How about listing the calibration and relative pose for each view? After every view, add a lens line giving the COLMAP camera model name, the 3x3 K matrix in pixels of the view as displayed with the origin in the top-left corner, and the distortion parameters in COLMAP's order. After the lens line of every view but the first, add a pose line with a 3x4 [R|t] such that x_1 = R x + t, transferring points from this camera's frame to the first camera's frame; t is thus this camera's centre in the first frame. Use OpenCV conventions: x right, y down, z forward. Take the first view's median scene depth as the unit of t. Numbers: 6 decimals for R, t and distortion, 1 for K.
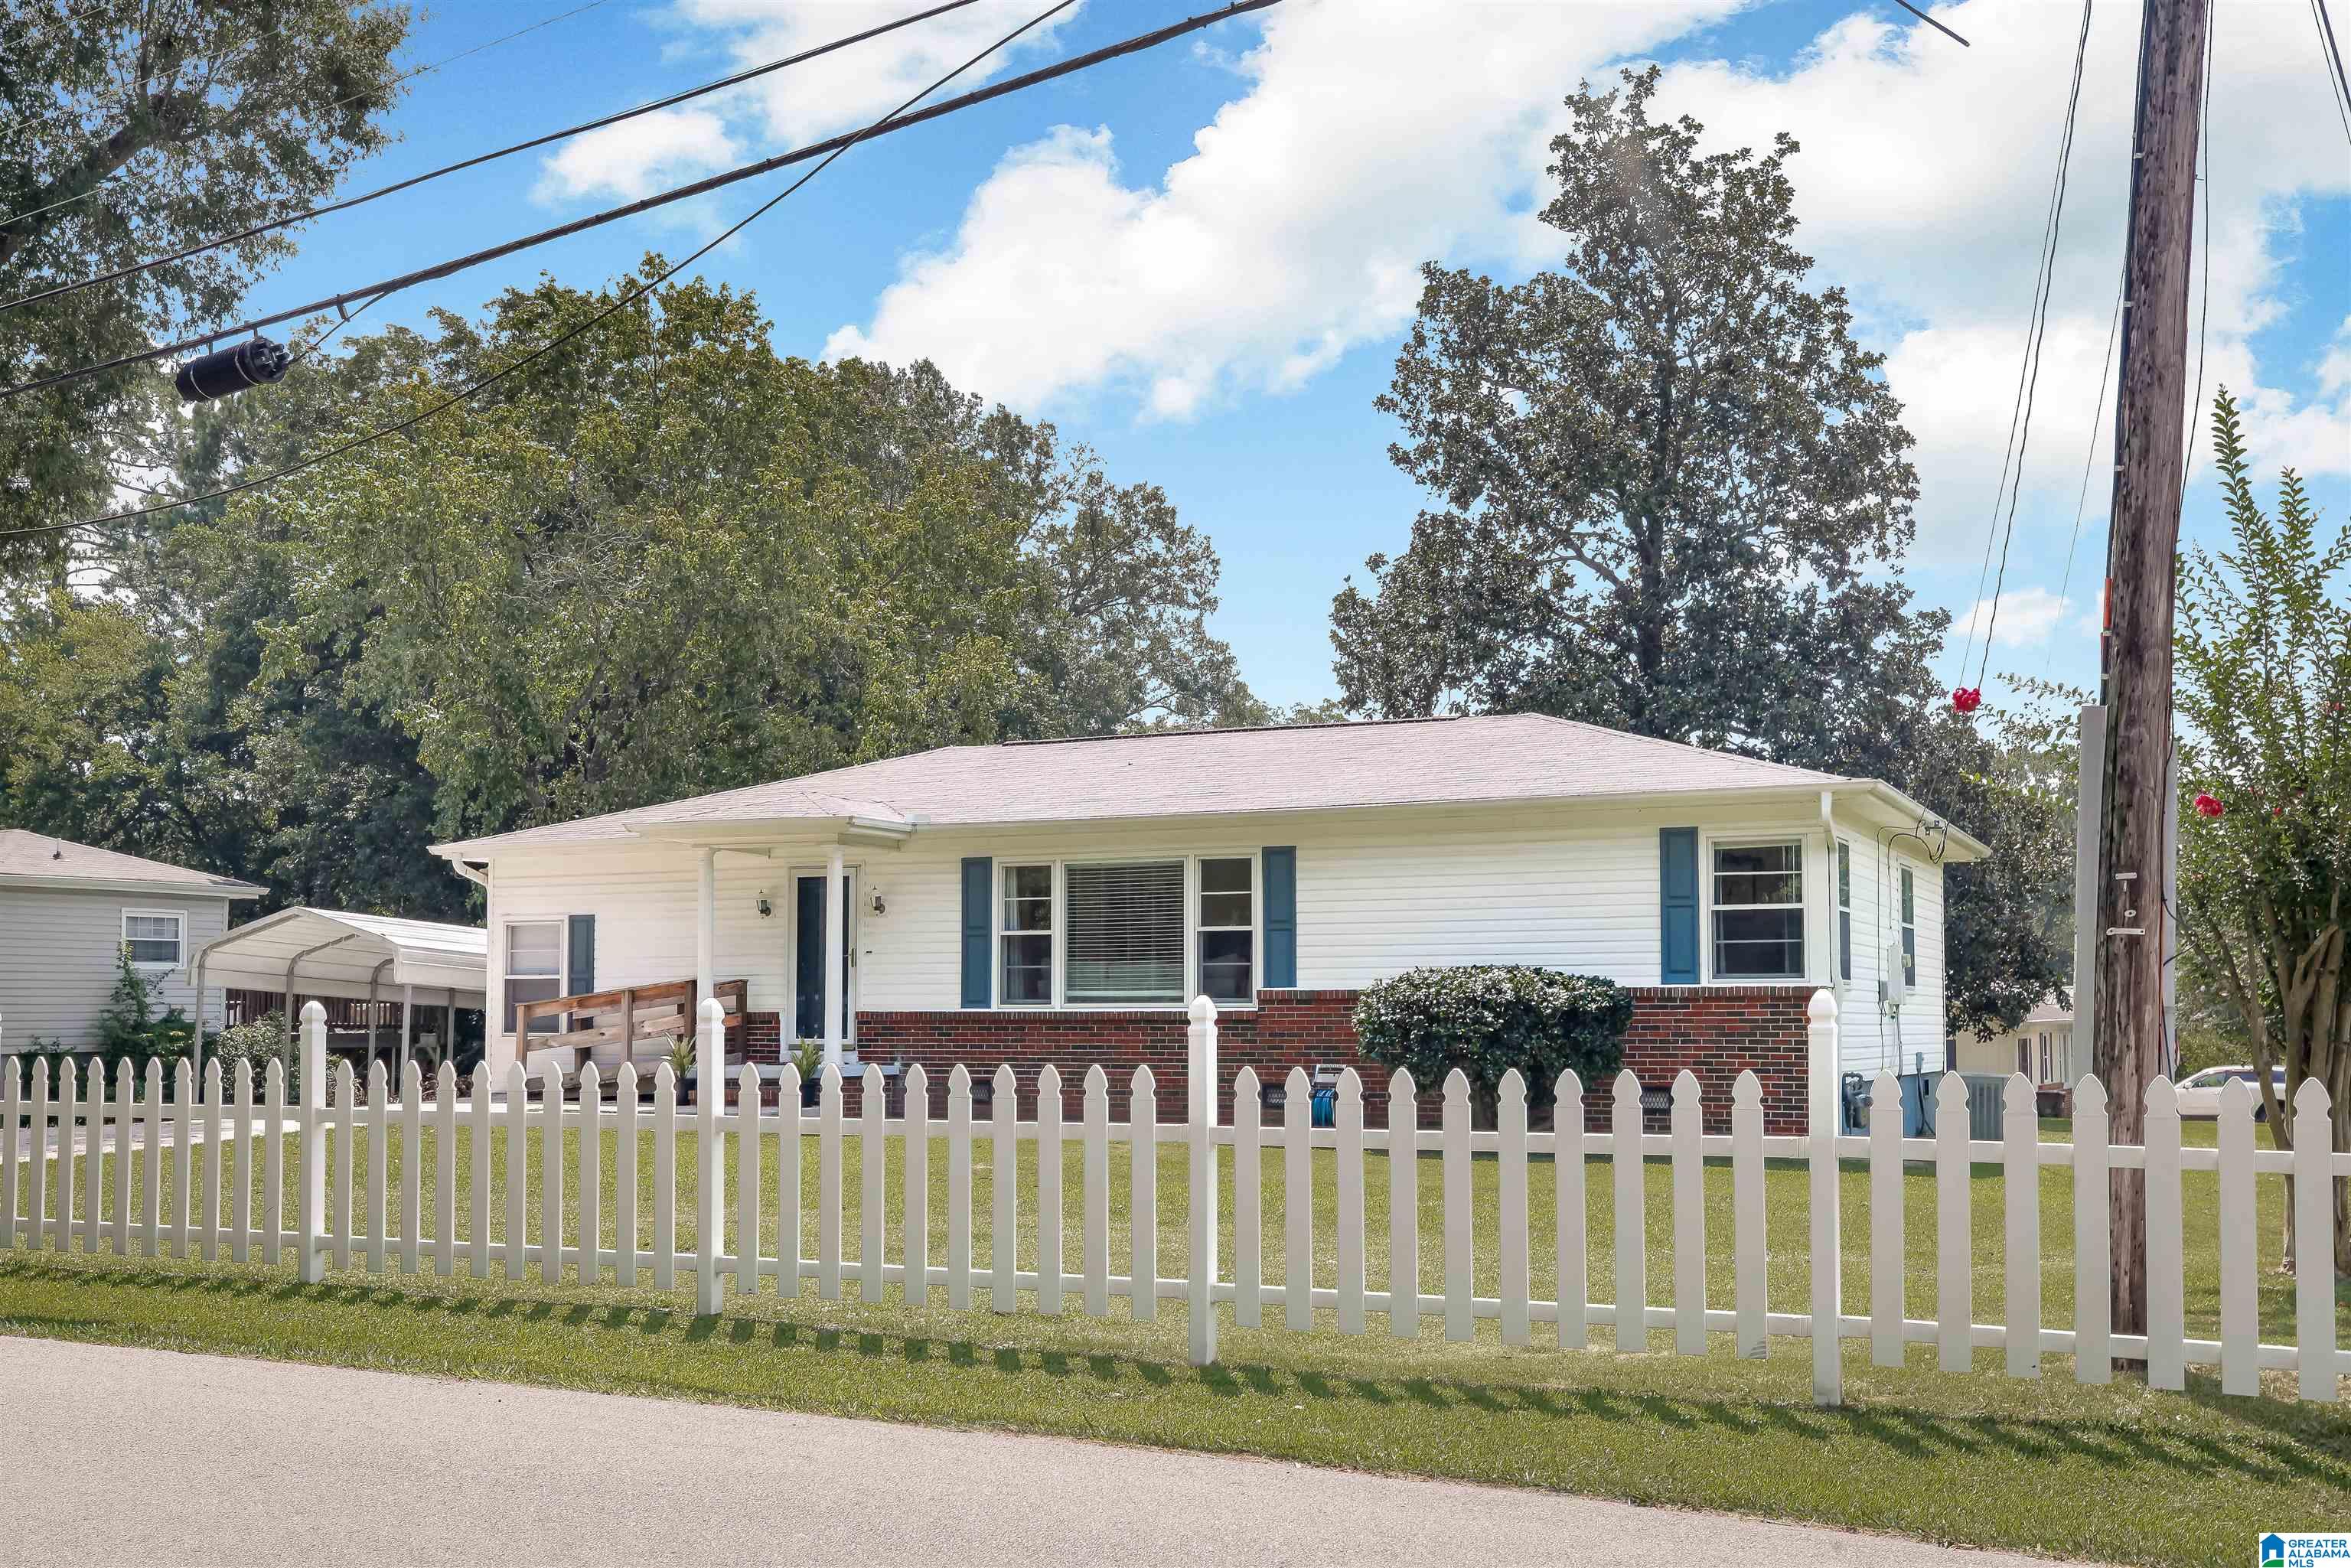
lens RADIAL K [[2461.8, 0, 1175.5], [0, 2461.8, 784.0], [0, 0, 1]] dist [0.012381, 0.002492]
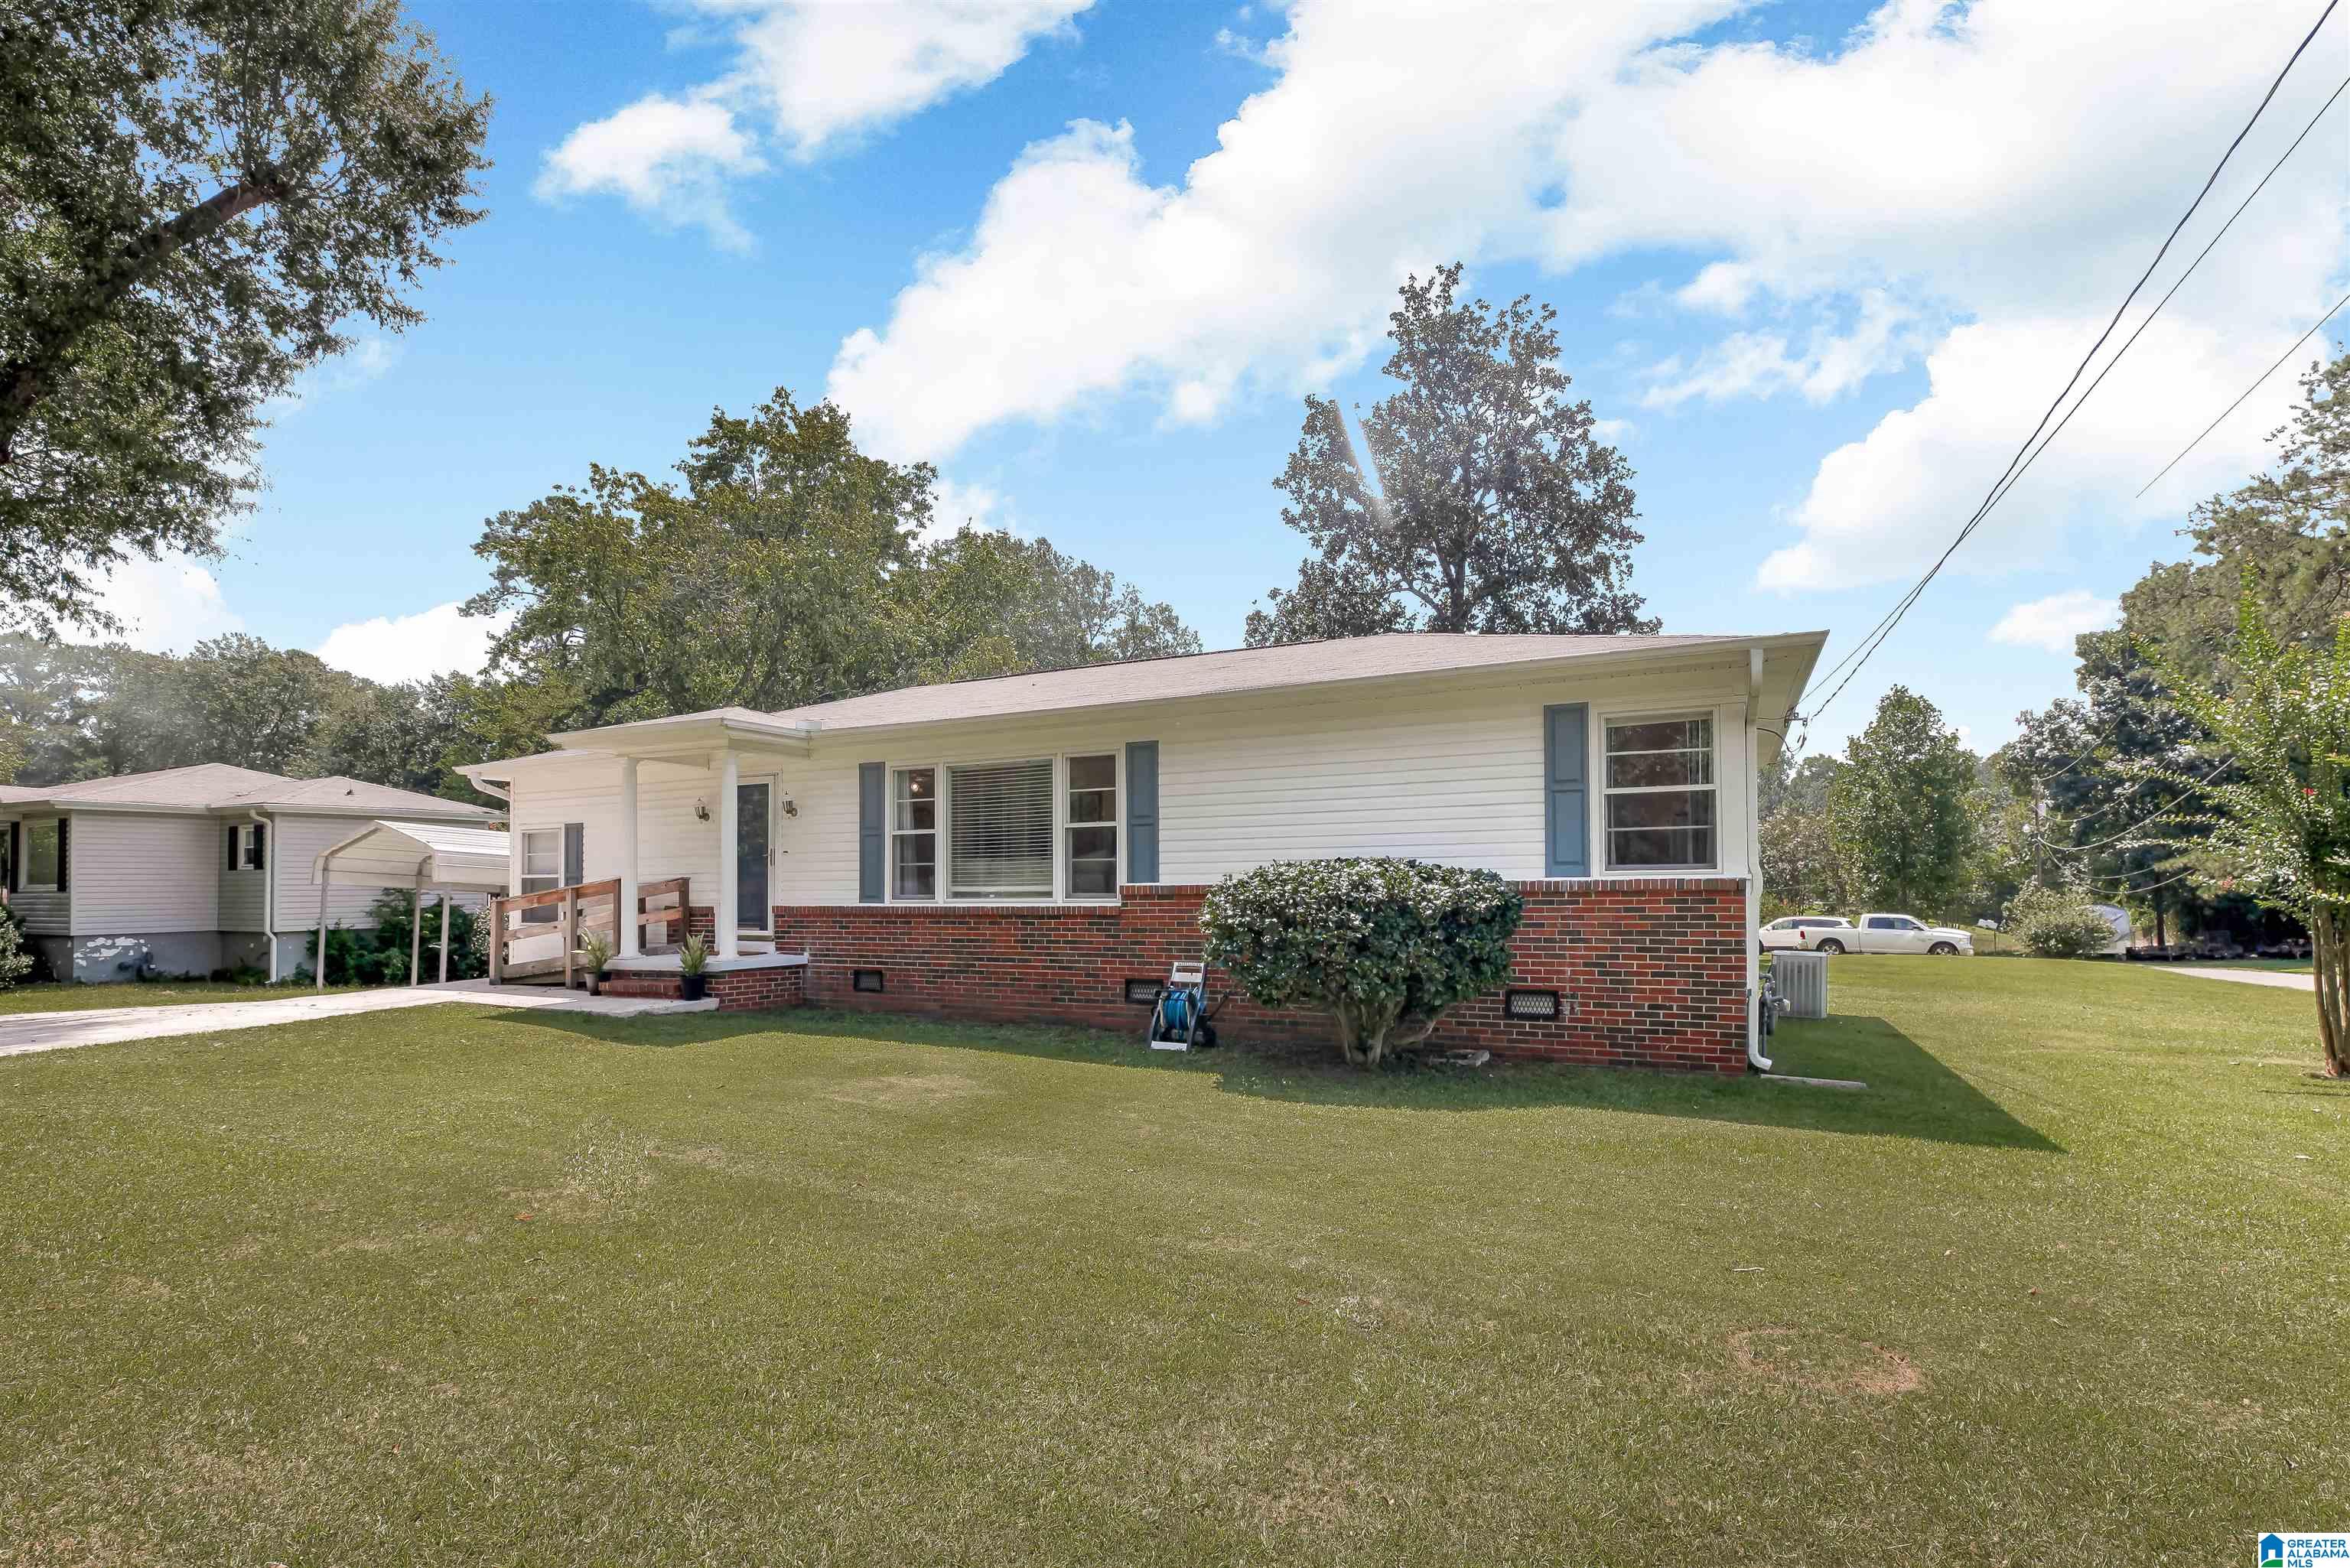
lens RADIAL K [[1125.3, 0, 1196.4], [0, 1125.3, 855.7], [0, 0, 1]] dist [-0.031319, 0.017396]
pose [[0.999940, -0.007998, -0.007428, 0.063311], [0.008470, 0.997795, 0.065826, 0.039564], [0.006885, -0.065885, 0.997803, 0.515410]]
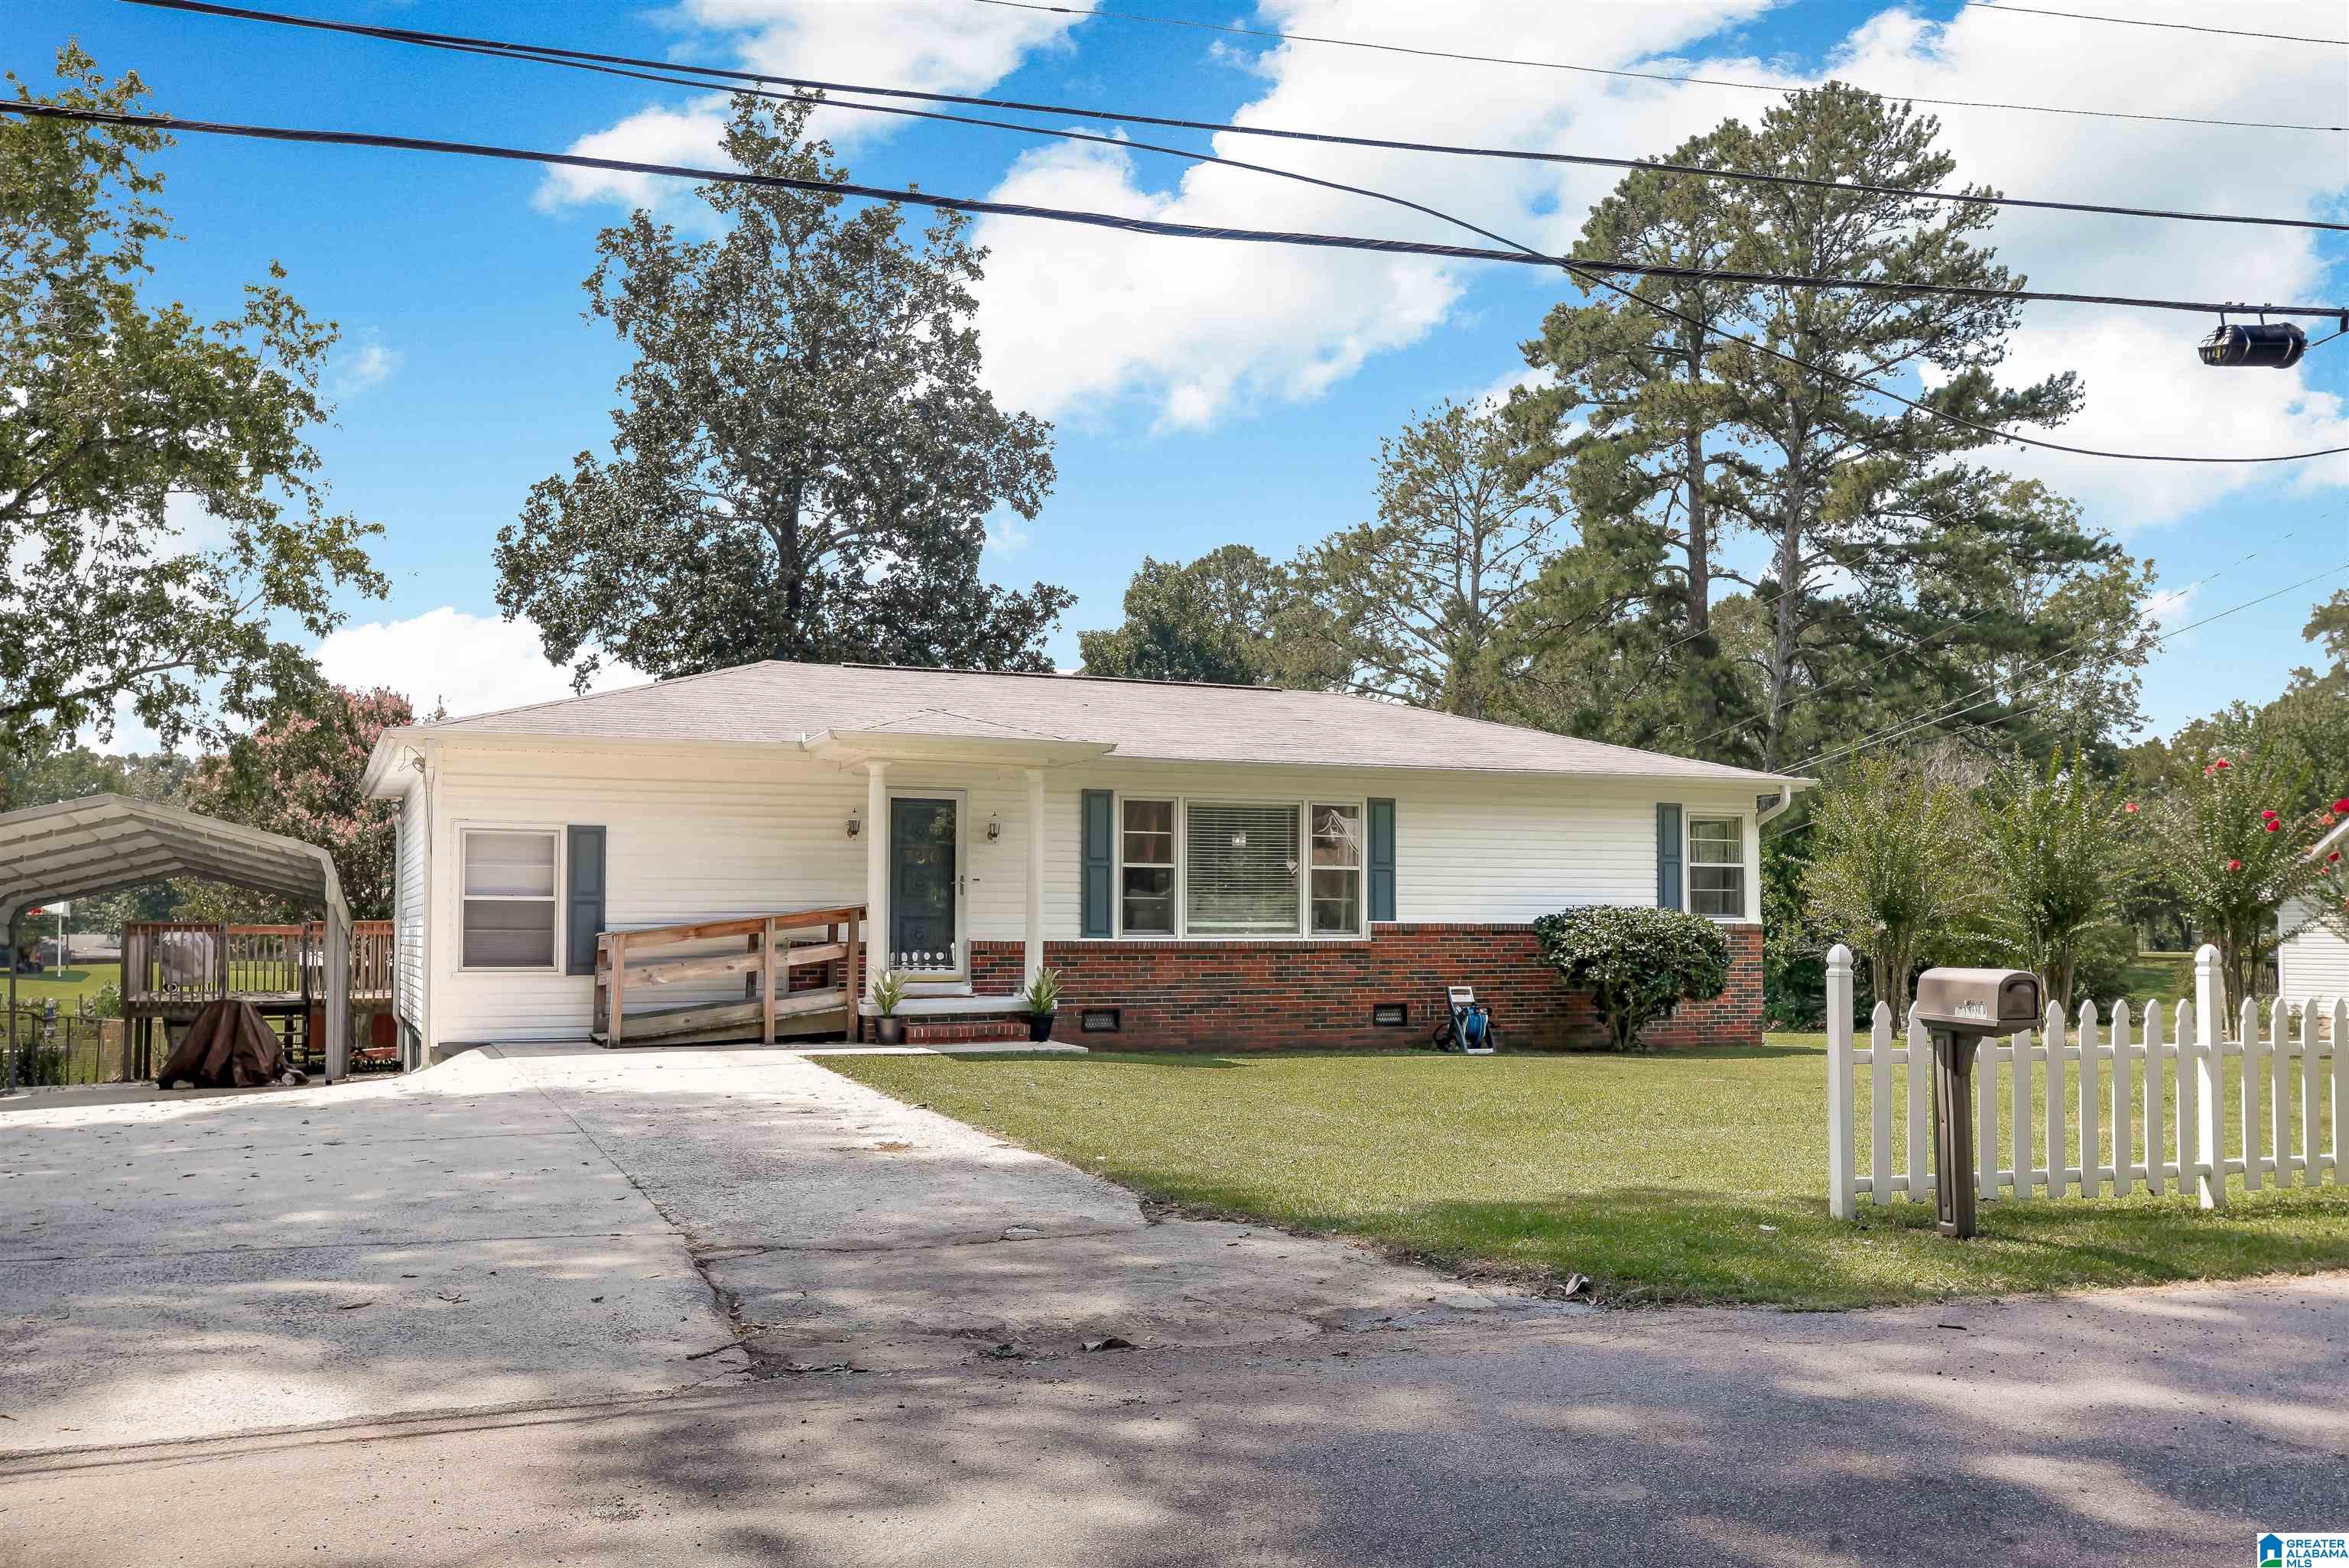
lens RADIAL K [[2021.1, 0, 1189.8], [0, 2021.1, 849.4], [0, 0, 1]] dist [0.003959, 0.009027]
pose [[0.641024, 0.032086, 0.766850, -0.693686], [-0.074431, 0.997015, 0.020501, 0.034670], [-0.763903, -0.070219, 0.641499, 0.439099]]
